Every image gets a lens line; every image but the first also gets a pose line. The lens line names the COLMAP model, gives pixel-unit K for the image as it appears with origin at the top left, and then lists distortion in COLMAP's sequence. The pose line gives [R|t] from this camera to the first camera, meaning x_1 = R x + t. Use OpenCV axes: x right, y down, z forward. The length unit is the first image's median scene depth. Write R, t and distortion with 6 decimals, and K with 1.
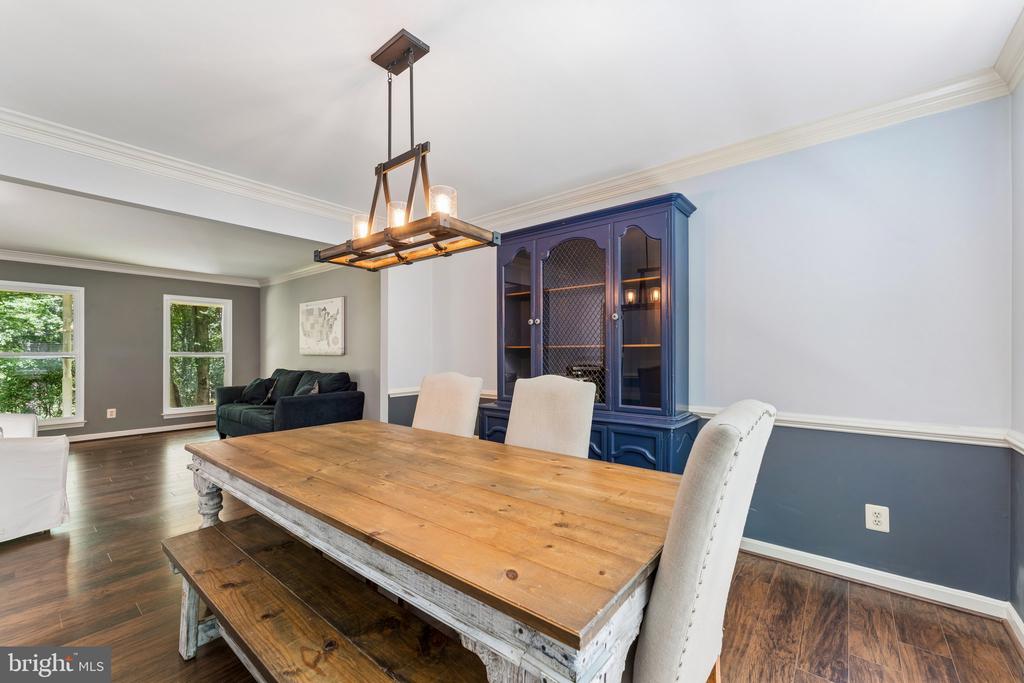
lens RADIAL K [[413.7, 0, 502.7], [0, 413.7, 349.4], [0, 0, 1]] dist [-0.001715, 0.001212]
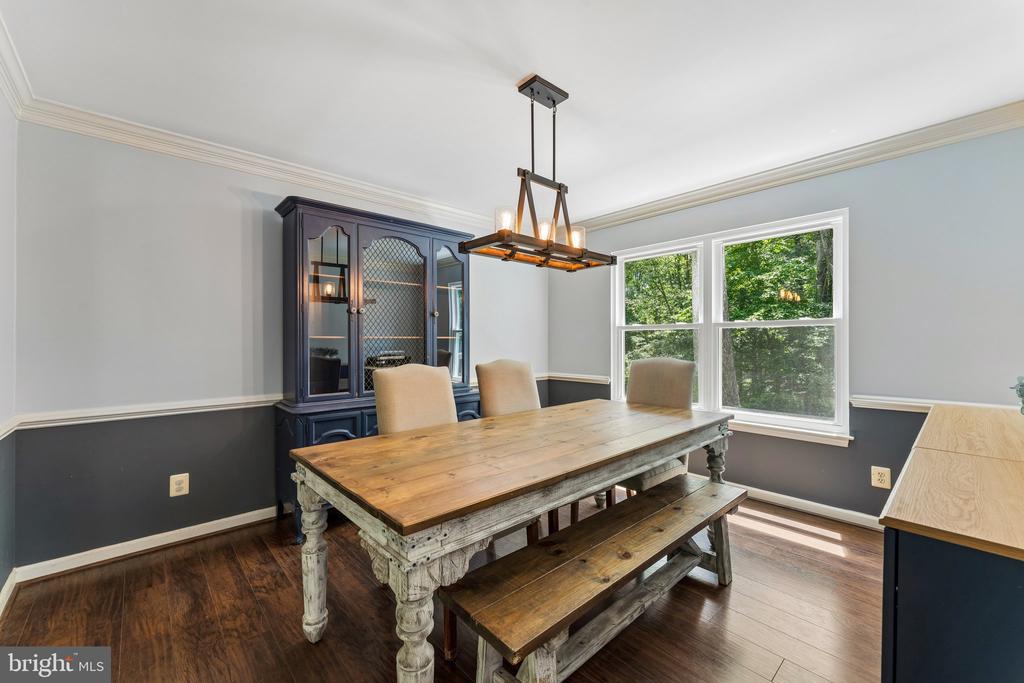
lens RADIAL K [[413.7, 0, 500.9], [0, 413.7, 345.0], [0, 0, 1]] dist [-0.001715, 0.001212]
pose [[0.147185, -0.005271, 0.989095, -1.409112], [-0.007286, 0.999953, 0.006414, 0.004924], [-0.989082, -0.008150, 0.147140, 0.920912]]
